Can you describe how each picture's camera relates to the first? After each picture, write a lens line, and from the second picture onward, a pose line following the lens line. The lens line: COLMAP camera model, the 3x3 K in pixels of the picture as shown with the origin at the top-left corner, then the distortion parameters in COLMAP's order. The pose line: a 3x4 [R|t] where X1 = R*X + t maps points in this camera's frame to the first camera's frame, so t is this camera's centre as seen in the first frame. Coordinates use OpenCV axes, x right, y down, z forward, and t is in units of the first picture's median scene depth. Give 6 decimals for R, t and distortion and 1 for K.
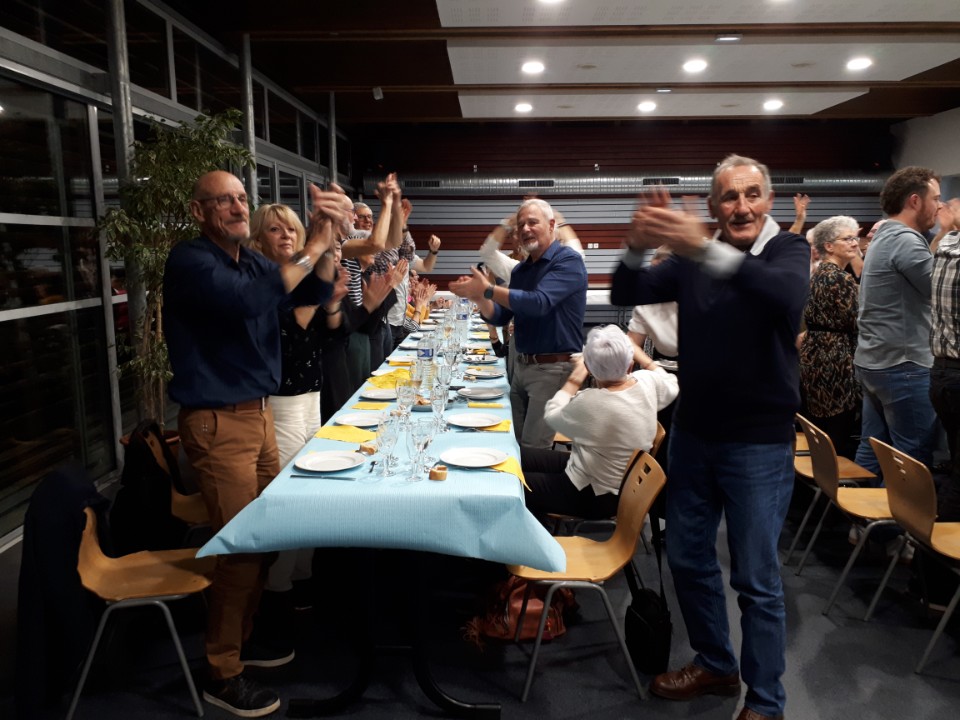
lens RADIAL K [[744.0, 0, 473.9], [0, 744.0, 342.4], [0, 0, 1]] dist [-0.011004, -0.018171]
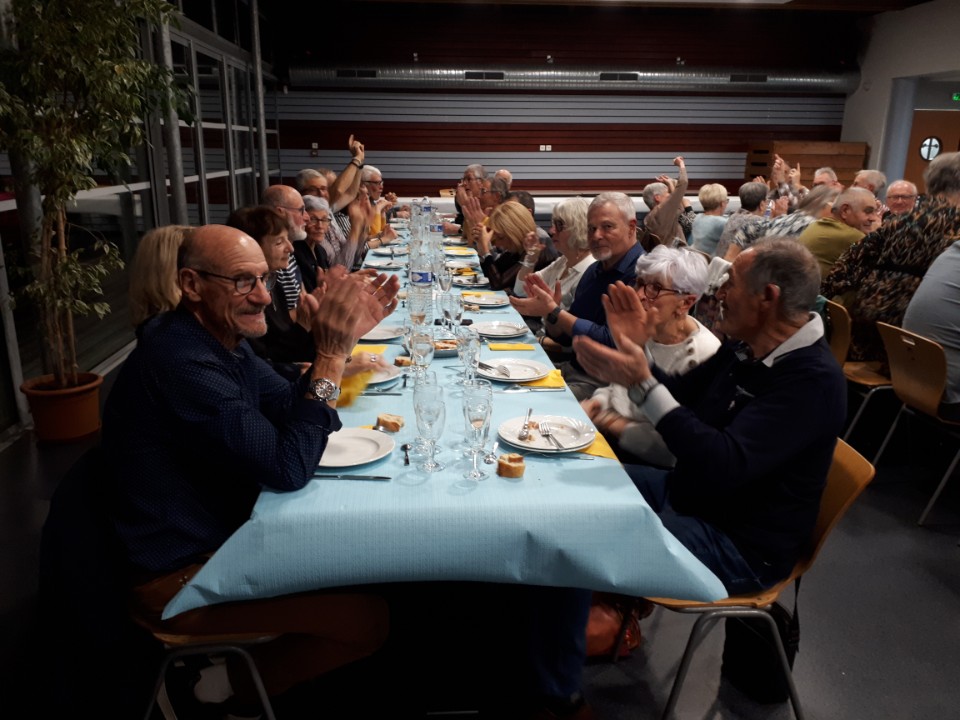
lens RADIAL K [[779.2, 0, 480.0], [0, 779.2, 360.0], [0, 0, 1]] dist [-0.012478, -0.008196]
pose [[0.995602, -0.013507, 0.092708, -0.063505], [0.000771, 0.990700, 0.136060, -0.008622], [-0.093683, -0.135390, 0.986353, 0.137588]]
